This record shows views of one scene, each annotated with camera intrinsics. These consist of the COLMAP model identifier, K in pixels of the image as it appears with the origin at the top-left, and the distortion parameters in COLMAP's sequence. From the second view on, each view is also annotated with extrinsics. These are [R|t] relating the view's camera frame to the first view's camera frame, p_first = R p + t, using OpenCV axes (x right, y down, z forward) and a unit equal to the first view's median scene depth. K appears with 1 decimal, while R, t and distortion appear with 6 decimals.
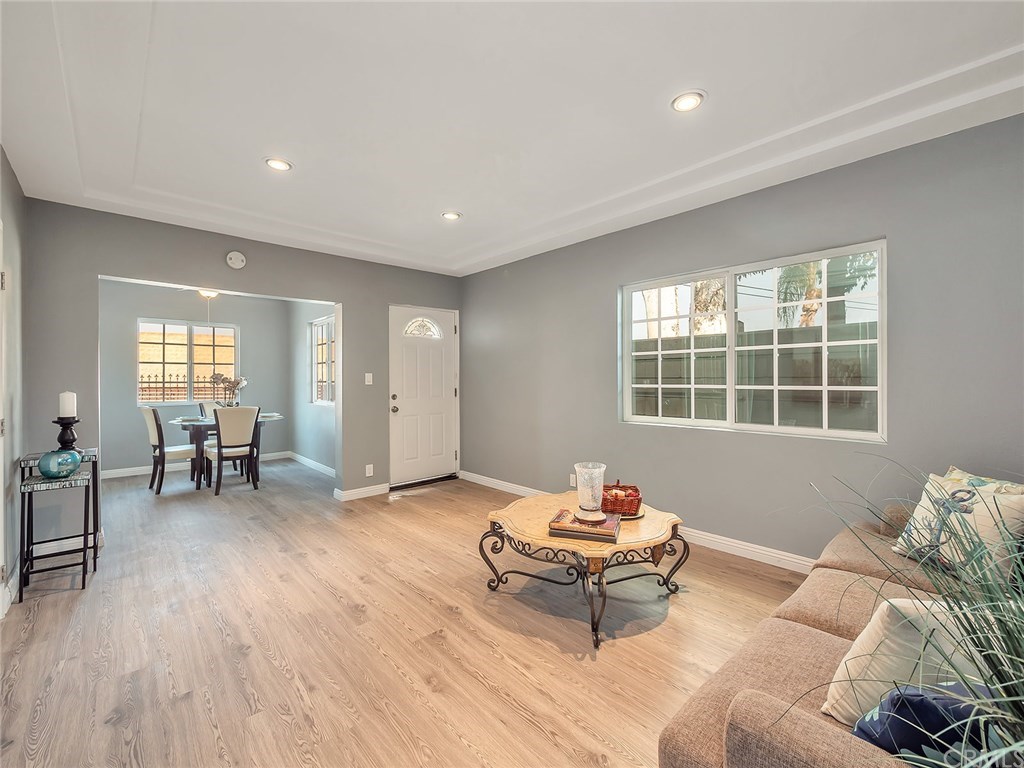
lens RADIAL K [[427.9, 0, 533.1], [0, 427.9, 374.5], [0, 0, 1]] dist [-0.004011, 0.000008]
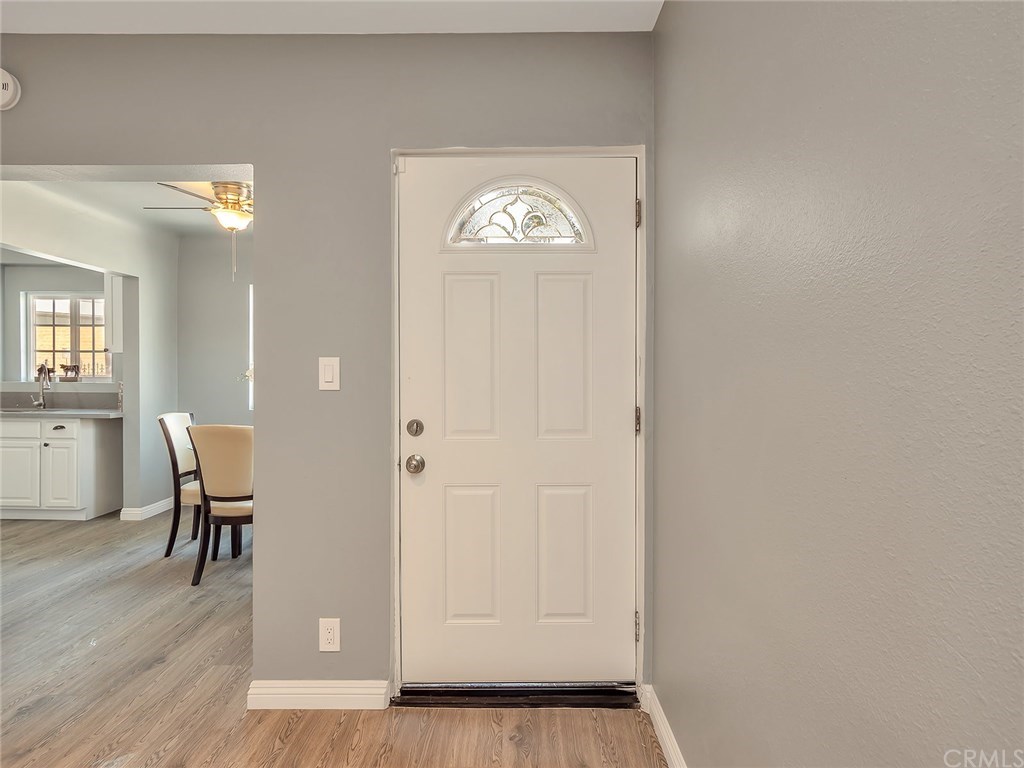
lens RADIAL K [[576.4, 0, 513.7], [0, 576.4, 377.4], [0, 0, 1]] dist [0.001617, 0.000616]
pose [[0.707952, 0.015698, -0.706086, 0.049674], [-0.005233, 0.999842, 0.016982, 0.004500], [0.706241, -0.008327, 0.707922, 0.713855]]
